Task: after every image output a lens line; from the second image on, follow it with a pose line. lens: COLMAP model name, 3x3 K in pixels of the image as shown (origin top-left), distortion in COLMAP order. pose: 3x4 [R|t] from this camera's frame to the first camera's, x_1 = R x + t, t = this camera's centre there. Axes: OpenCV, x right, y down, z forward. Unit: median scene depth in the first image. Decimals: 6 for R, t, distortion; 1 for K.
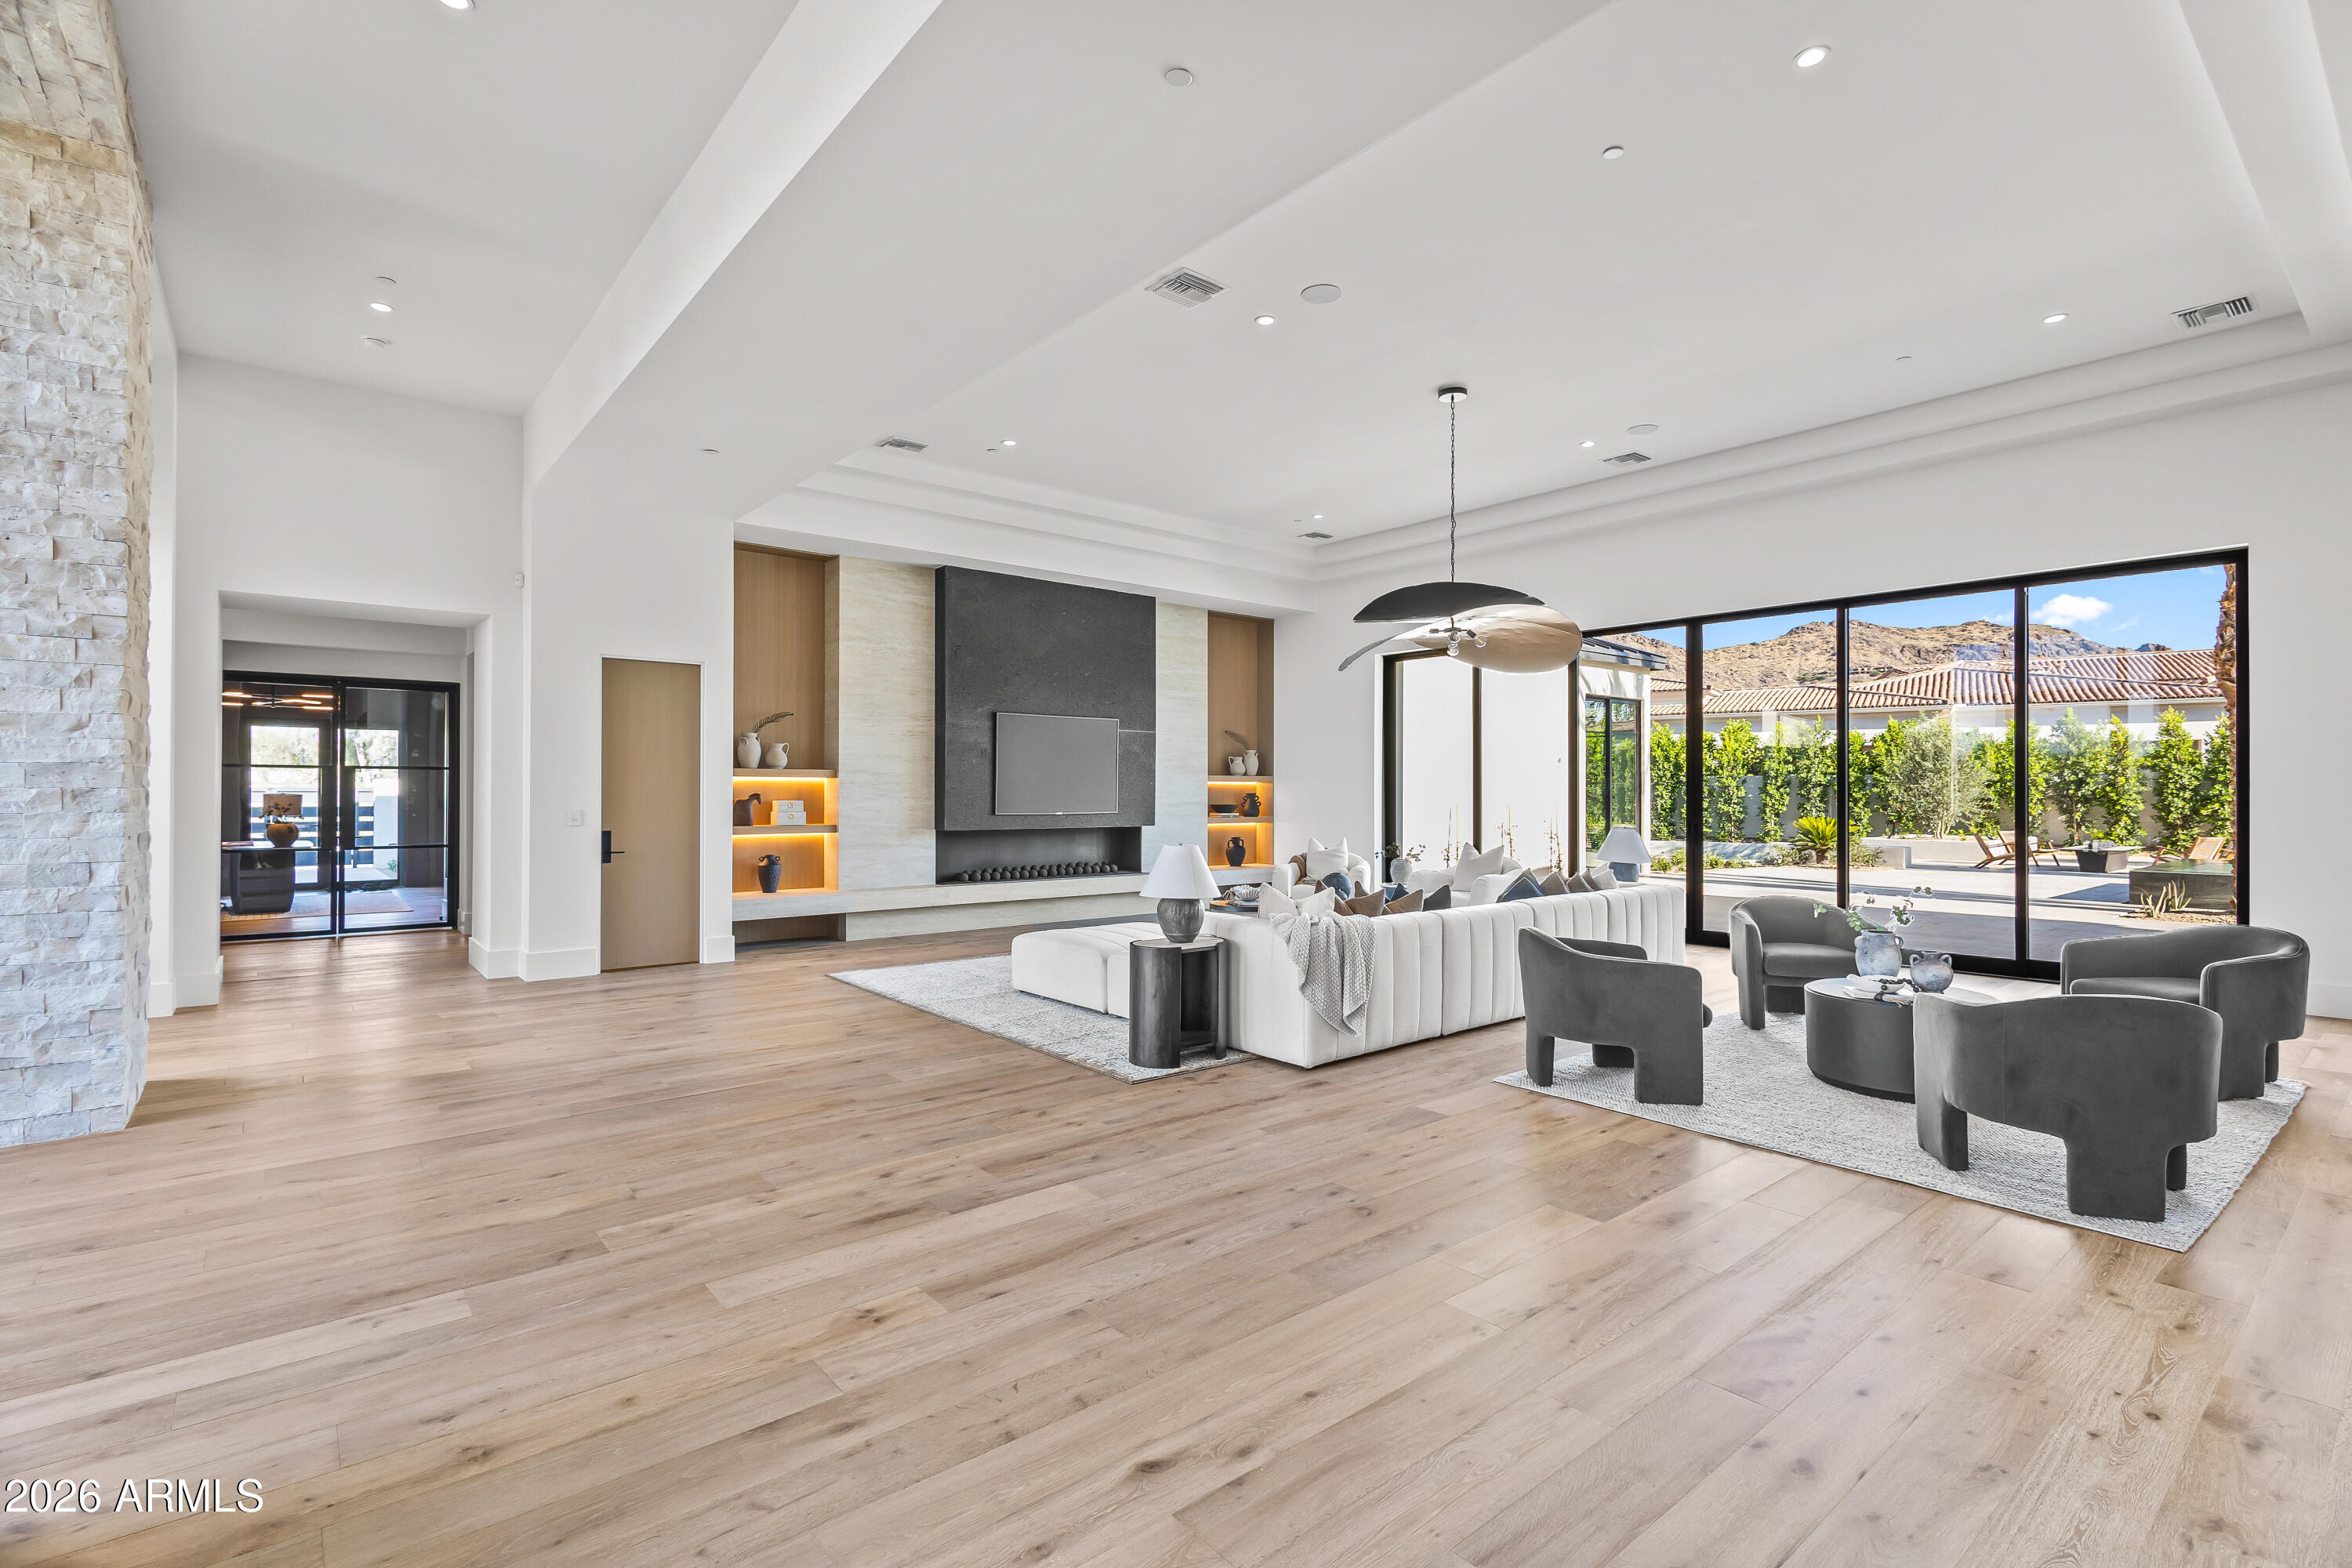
lens RADIAL K [[1083.1, 0, 1177.5], [0, 1083.1, 786.8], [0, 0, 1]] dist [0.005886, -0.000807]
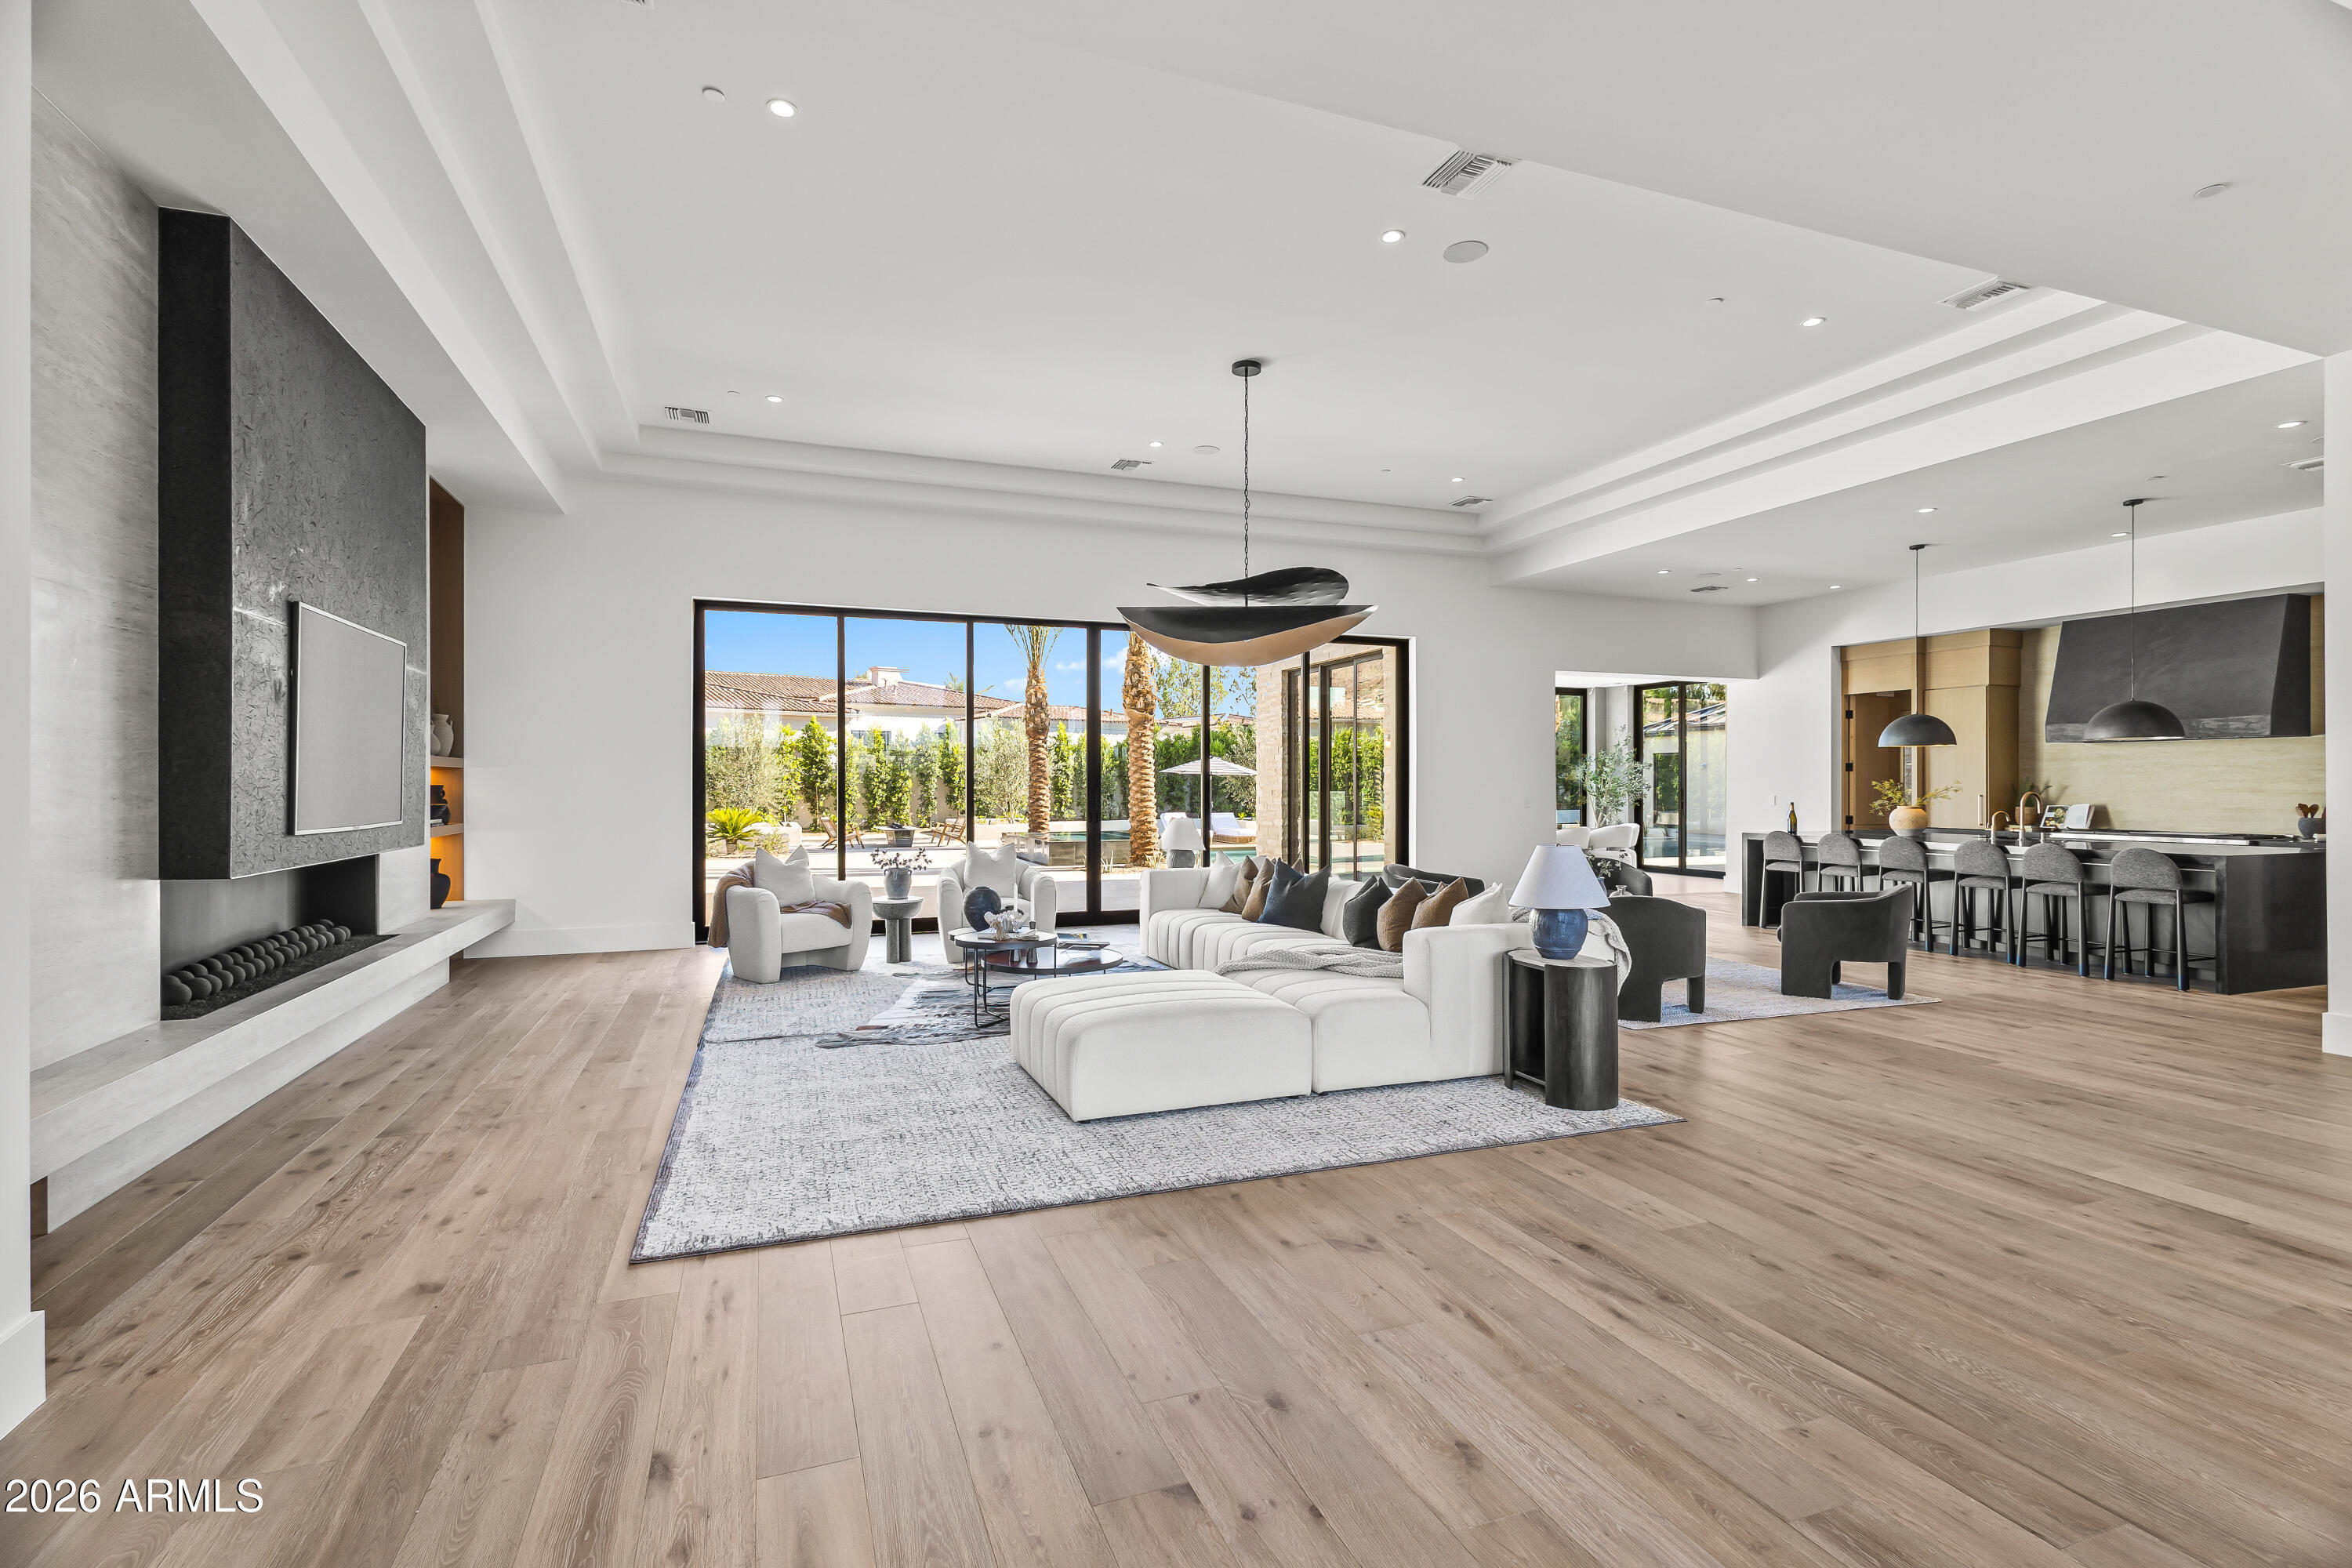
lens RADIAL K [[1083.1, 0, 1178.3], [0, 1083.1, 777.0], [0, 0, 1]] dist [0.005886, -0.000807]
pose [[0.321297, 0.005961, 0.946960, -1.108095], [-0.003727, 0.999980, -0.005030, 0.007501], [-0.946971, -0.001913, 0.321313, 1.237214]]
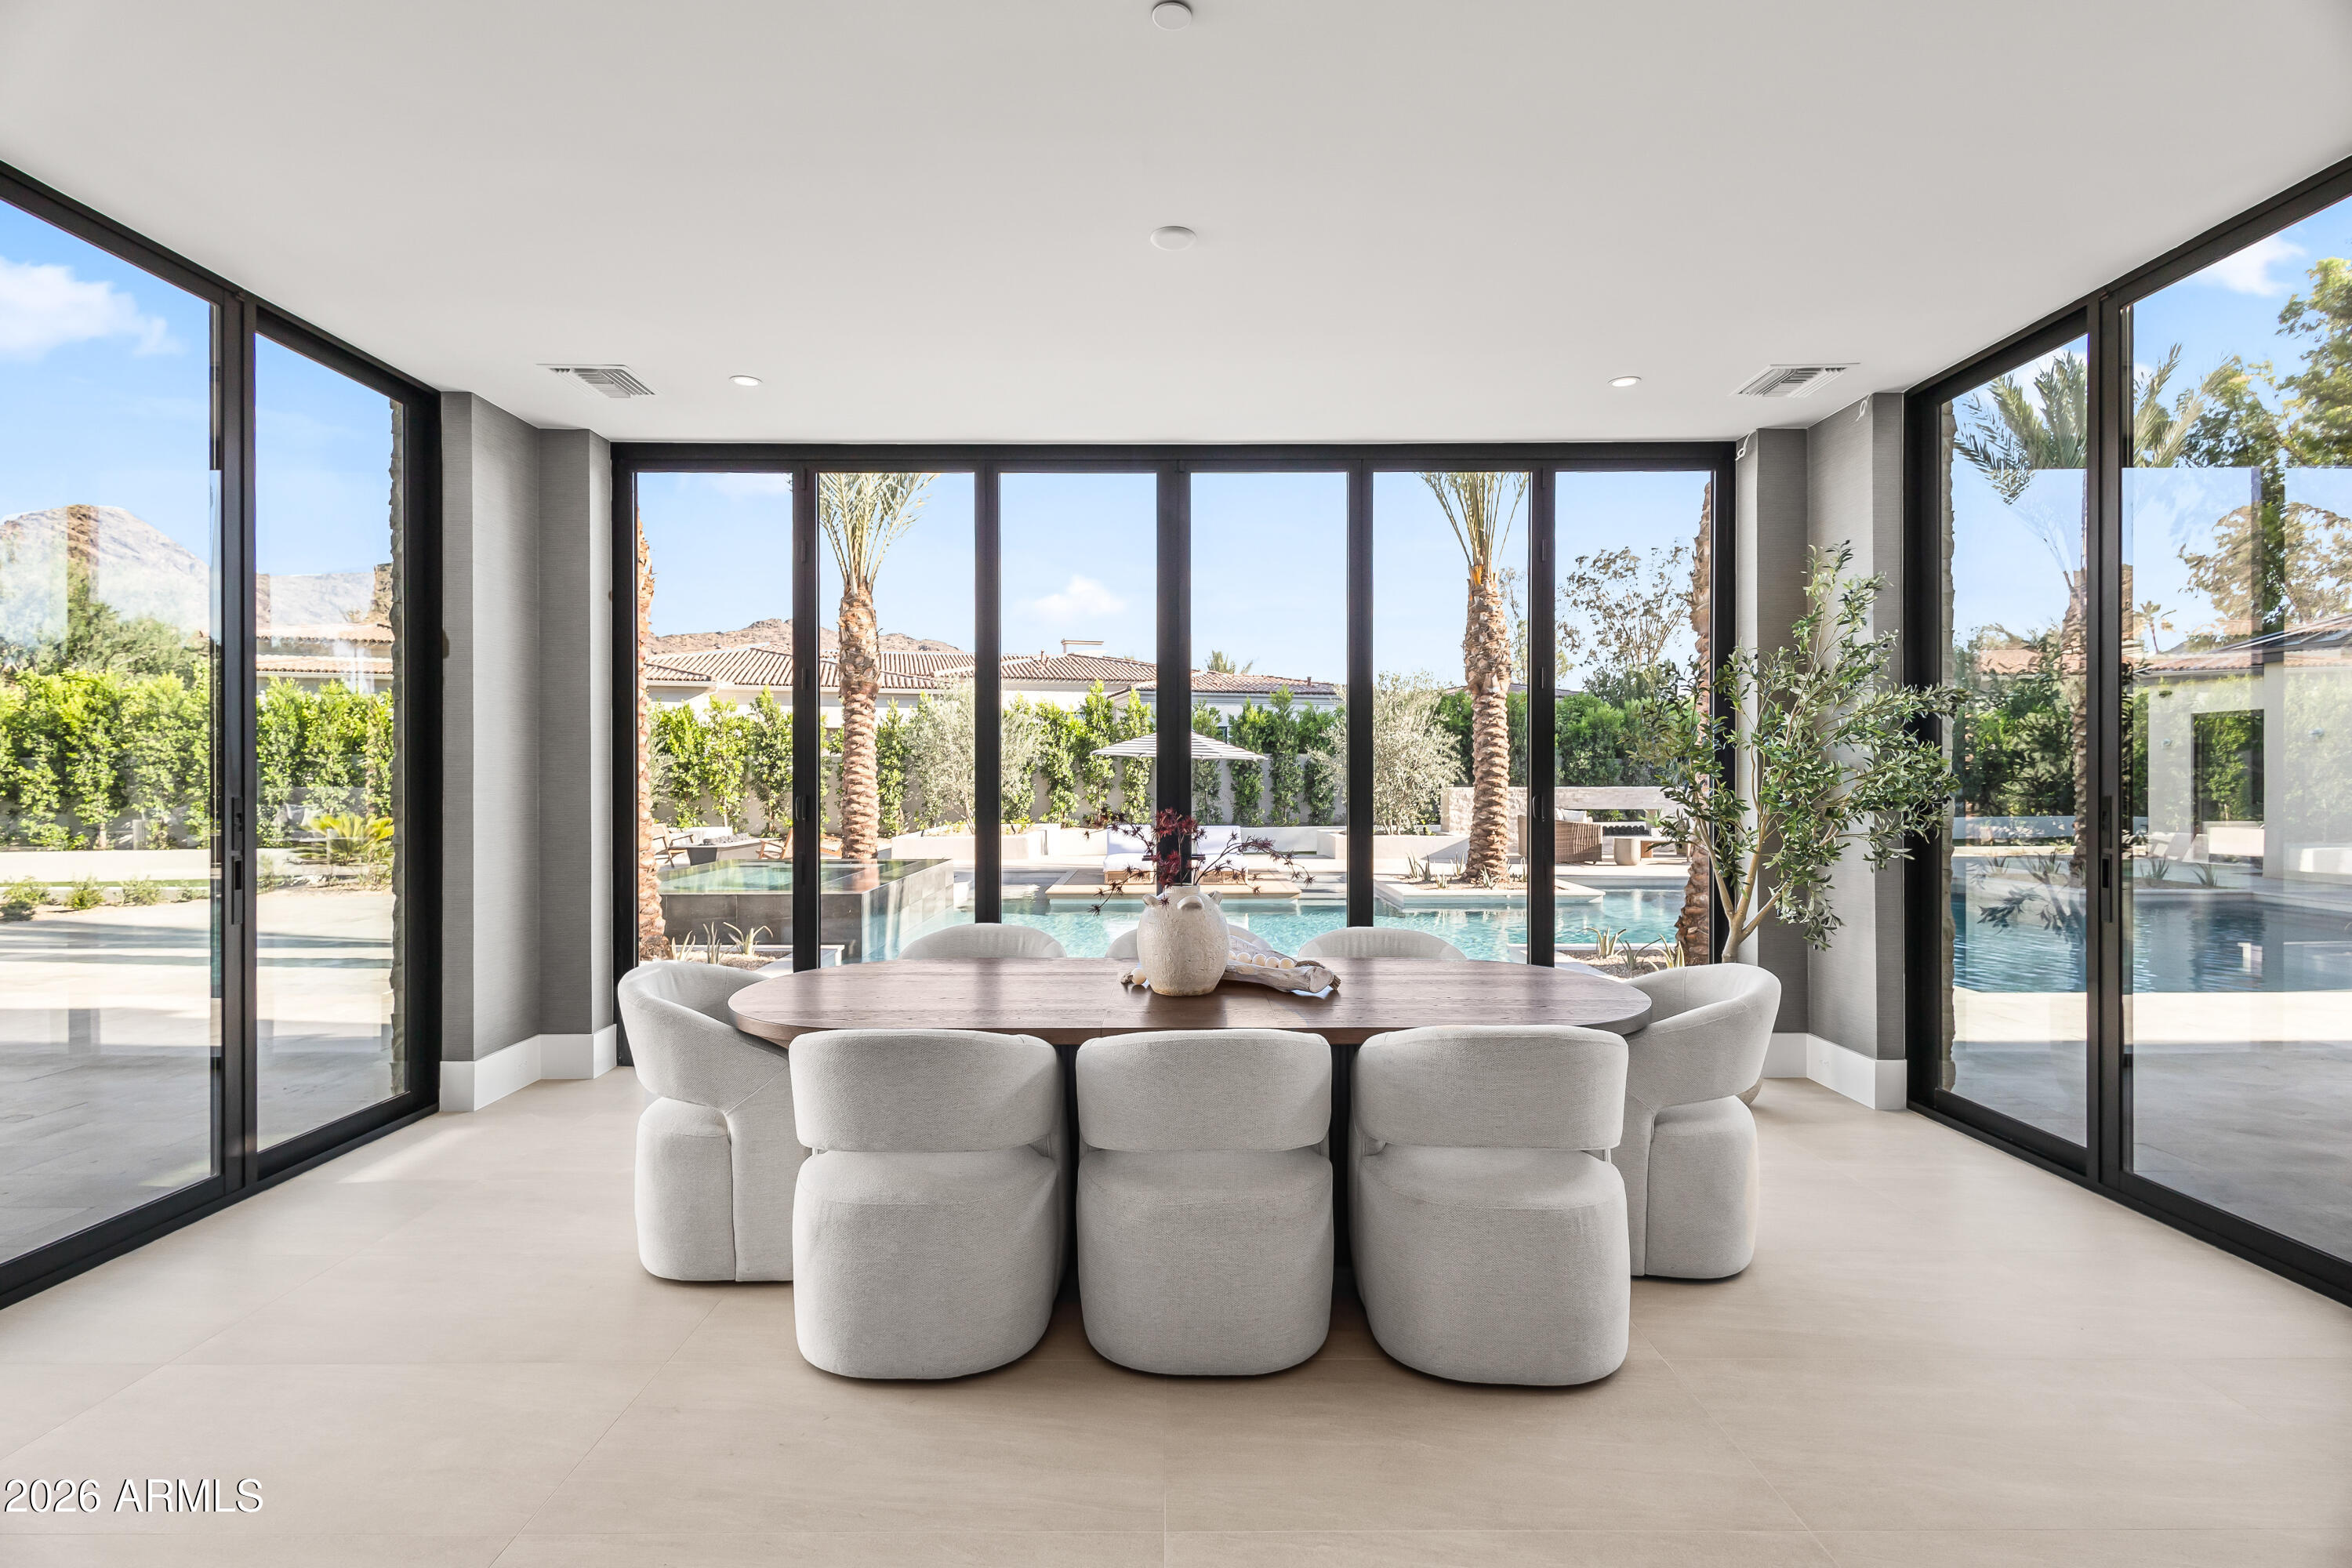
lens RADIAL K [[1083.1, 0, 1182.4], [0, 1083.1, 785.0], [0, 0, 1]] dist [0.005886, -0.000807]
pose [[0.649193, 0.004383, 0.760611, 1.970694], [-0.011216, 0.999930, 0.003810, 0.025477], [-0.760541, -0.011004, 0.649196, 0.781332]]
